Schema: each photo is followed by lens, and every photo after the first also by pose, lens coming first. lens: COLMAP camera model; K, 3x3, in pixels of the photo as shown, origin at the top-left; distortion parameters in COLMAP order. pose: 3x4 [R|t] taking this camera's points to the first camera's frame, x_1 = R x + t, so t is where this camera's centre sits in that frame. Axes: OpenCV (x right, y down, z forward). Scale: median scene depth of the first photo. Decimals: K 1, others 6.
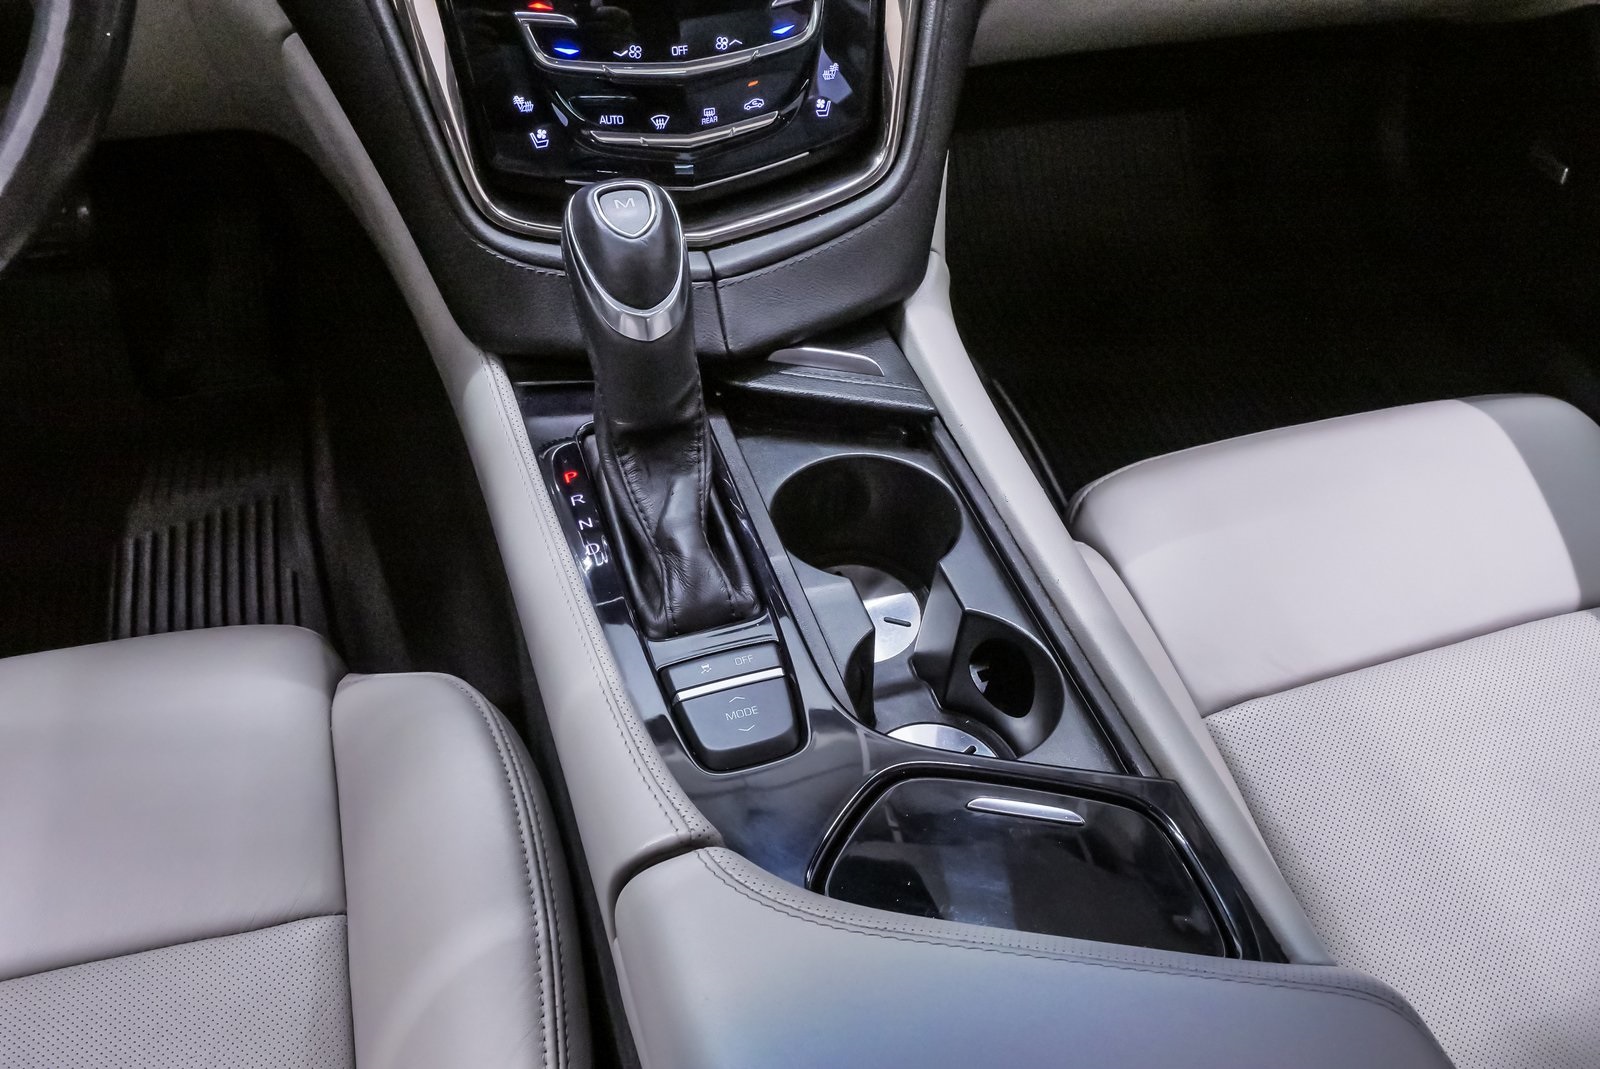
lens RADIAL K [[1534.4, 0, 800.0], [0, 1534.4, 534.5], [0, 0, 1]] dist [0.004514, 0.004234]
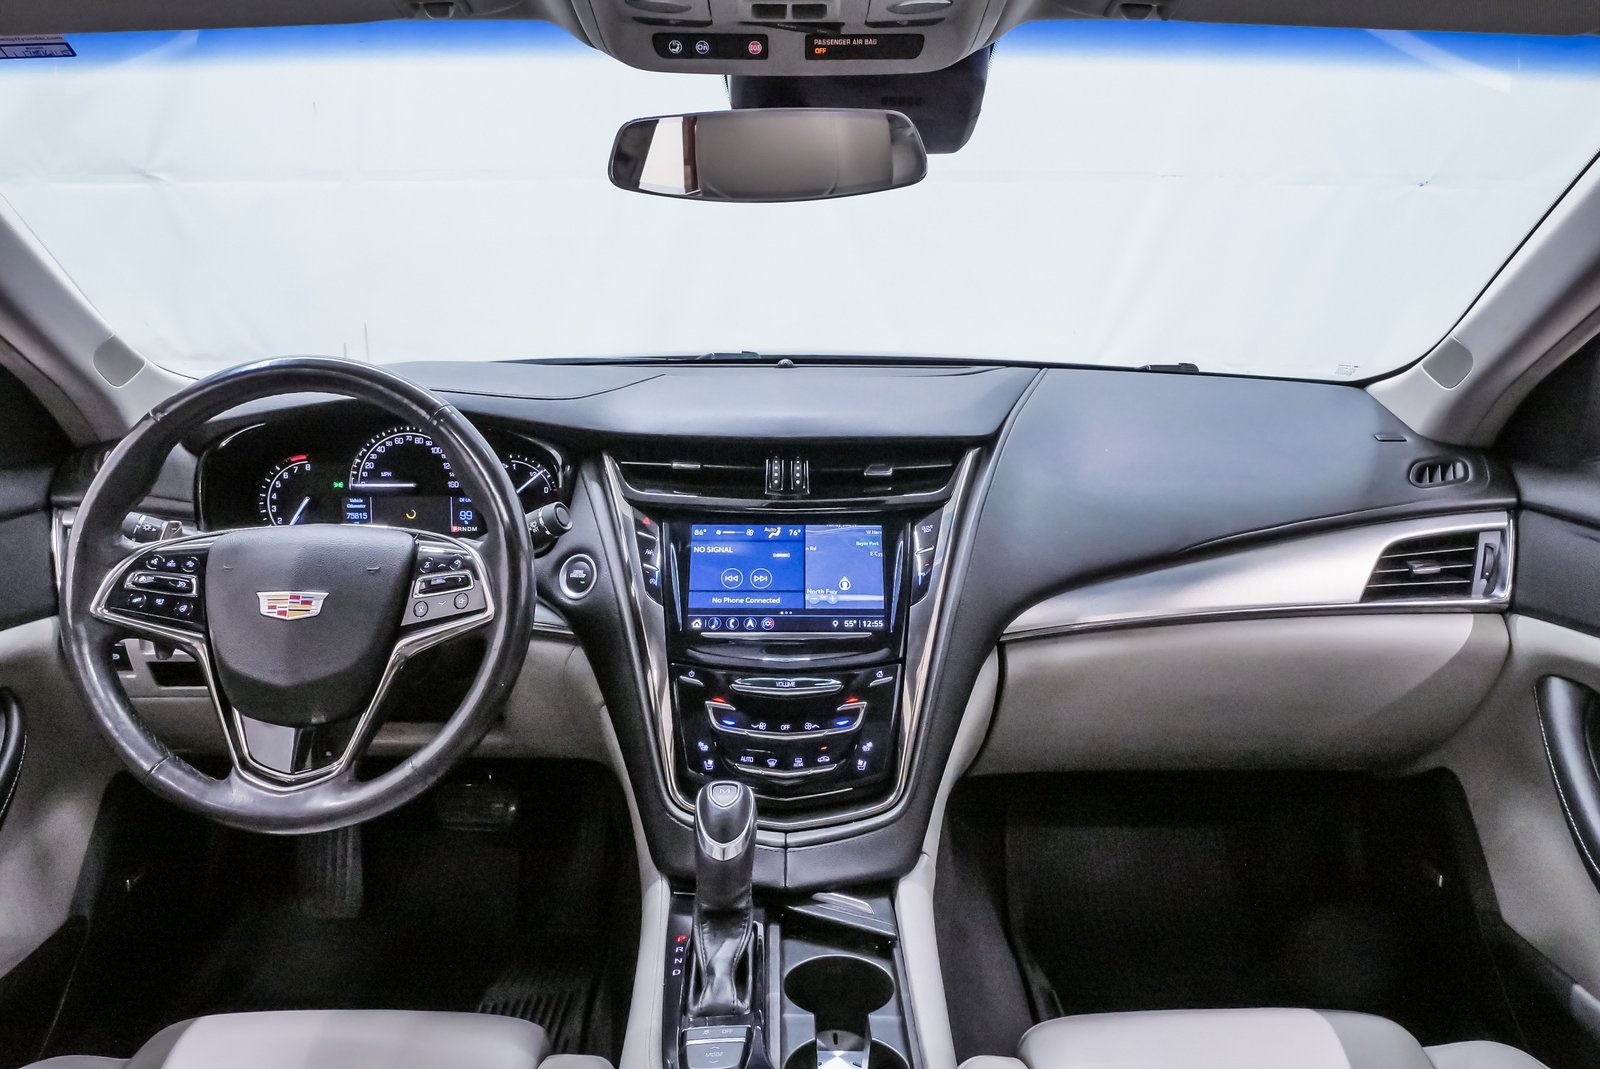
lens RADIAL K [[1170.2, 0, 800.0], [0, 1170.2, 534.5], [0, 0, 1]] dist [-0.038539, 0.002687]
pose [[0.963619, 0.035194, -0.264952, 0.318186], [-0.165633, 0.856635, -0.488613, 0.192103], [0.209771, 0.514721, 0.831299, -0.345174]]
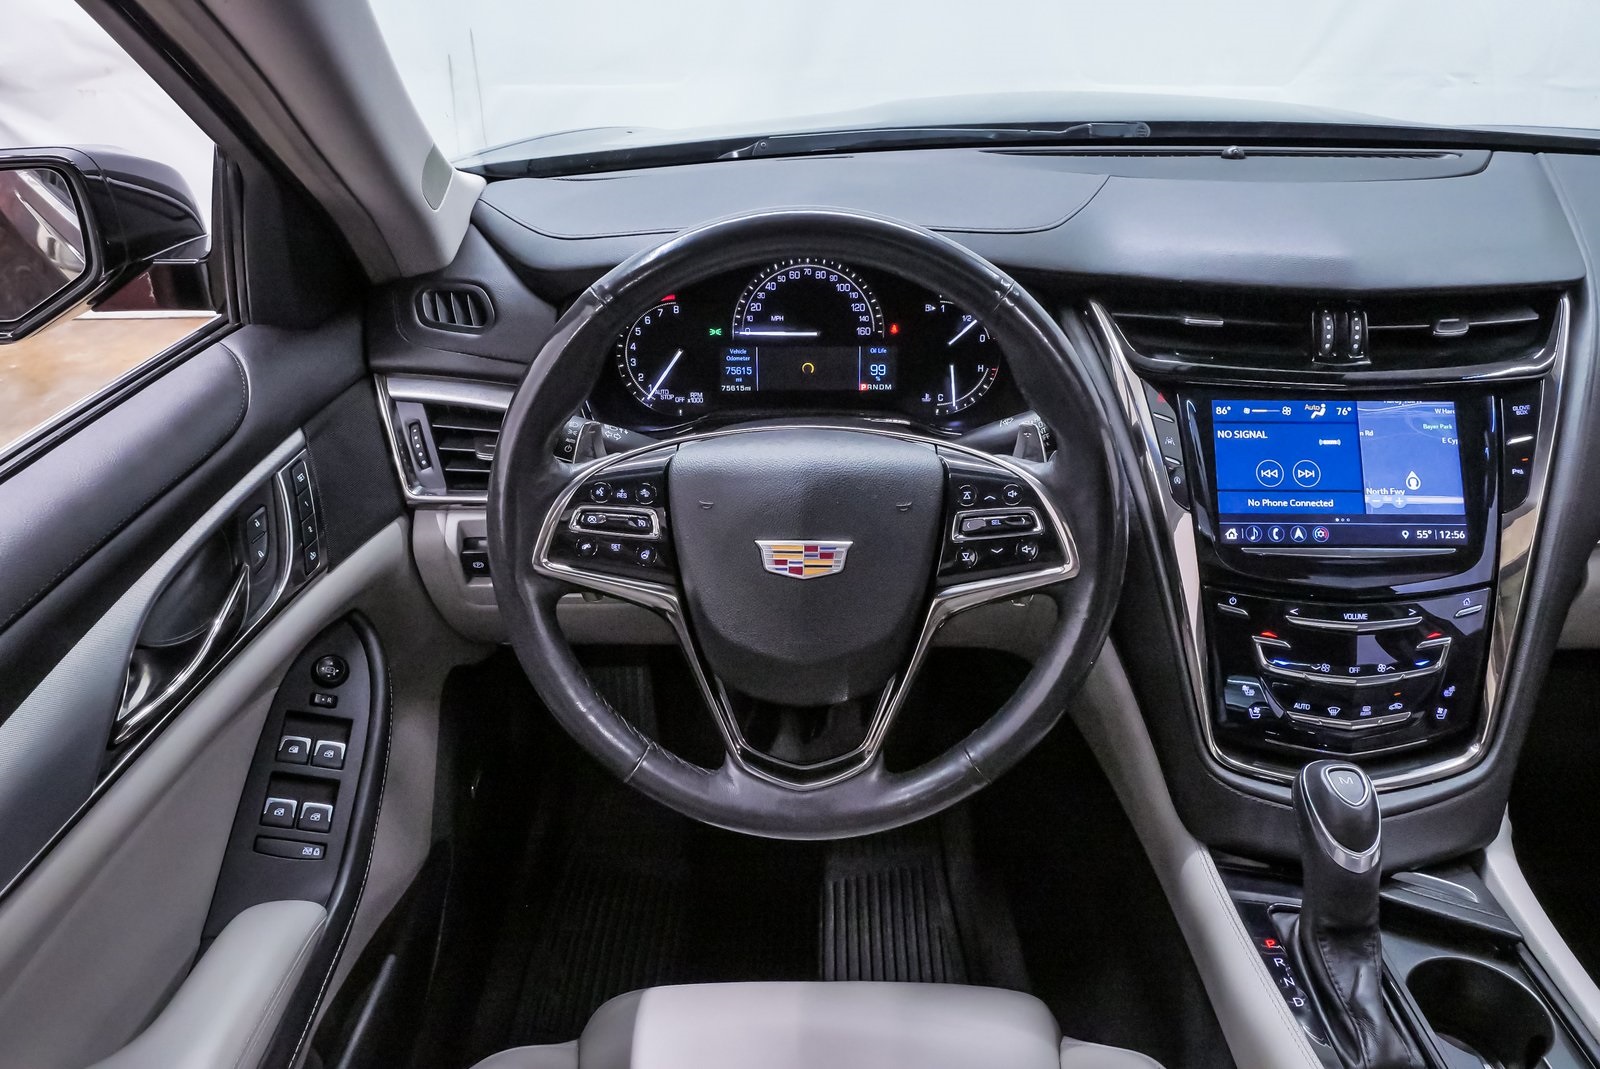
lens RADIAL K [[1170.2, 0, 800.0], [0, 1170.2, 534.5], [0, 0, 1]] dist [-0.038539, 0.002687]
pose [[0.956171, 0.104871, -0.273386, -0.305863], [-0.175842, 0.952213, -0.249739, -0.052548], [0.234131, 0.286866, 0.928919, -0.262860]]
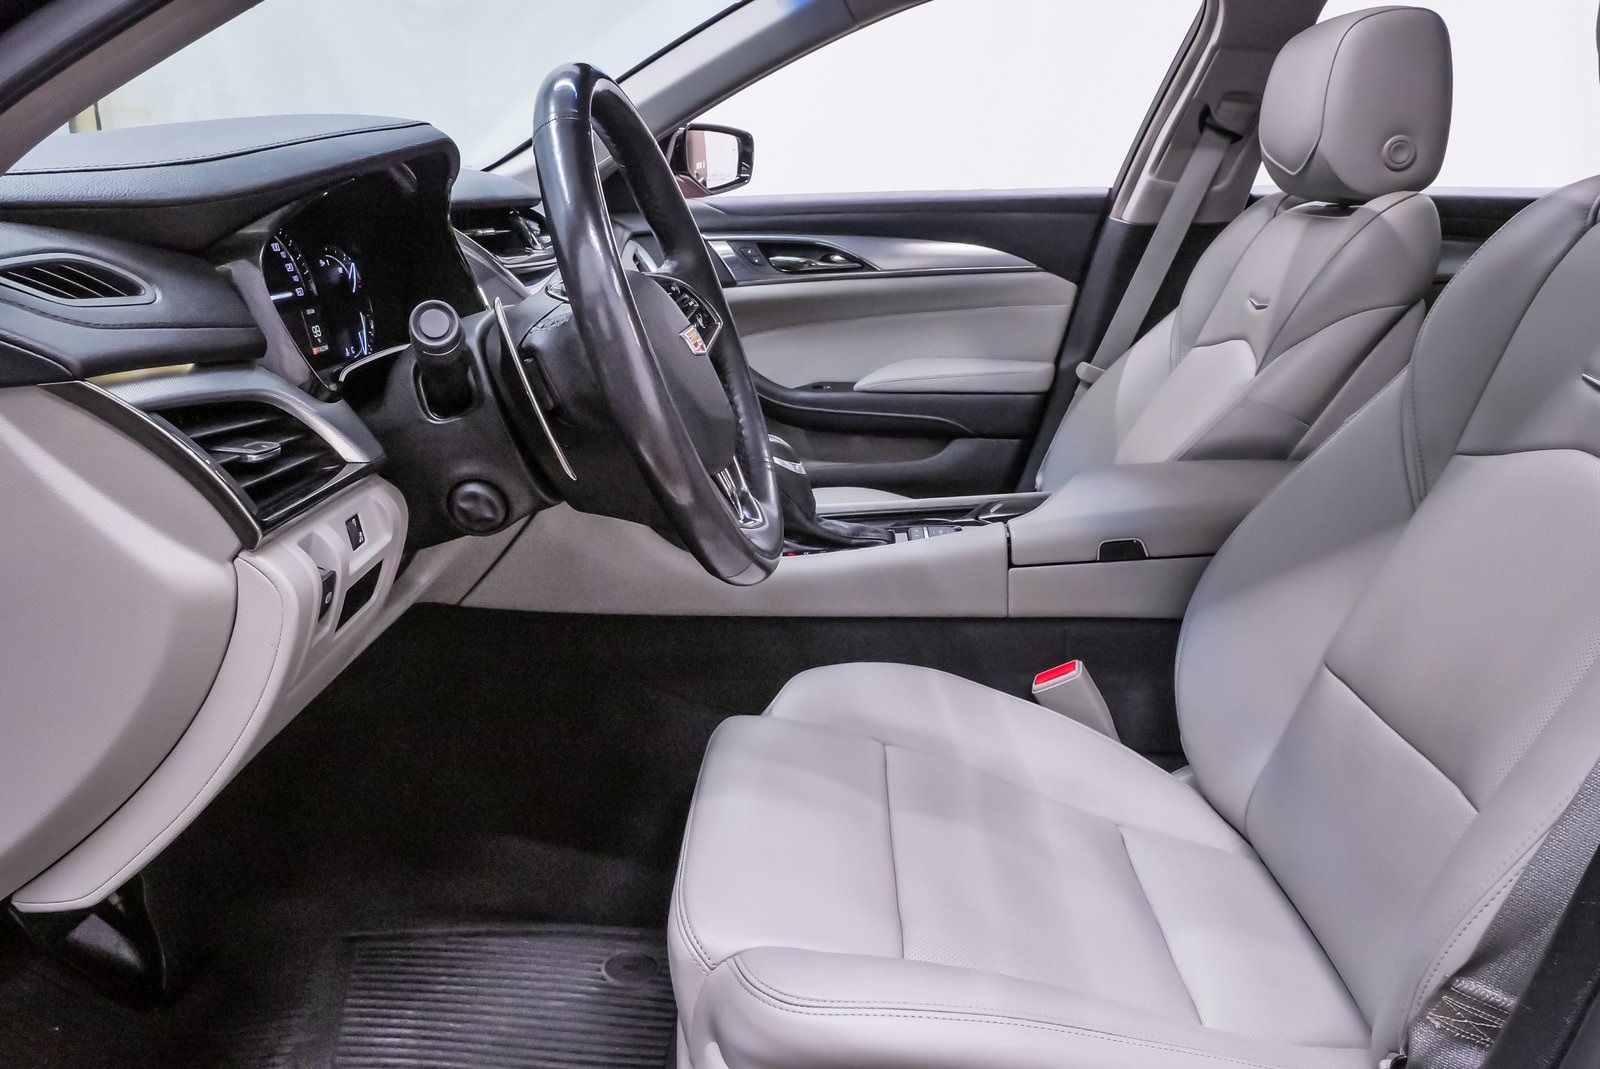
lens RADIAL K [[1163.1, 0, 800.0], [0, 1163.1, 534.5], [0, 0, 1]] dist [-0.038845, 0.005514]
pose [[0.317462, -0.312209, 0.895401, -1.659305], [0.682914, 0.730391, 0.012548, -0.072030], [-0.657910, 0.607499, 0.445084, 0.174021]]
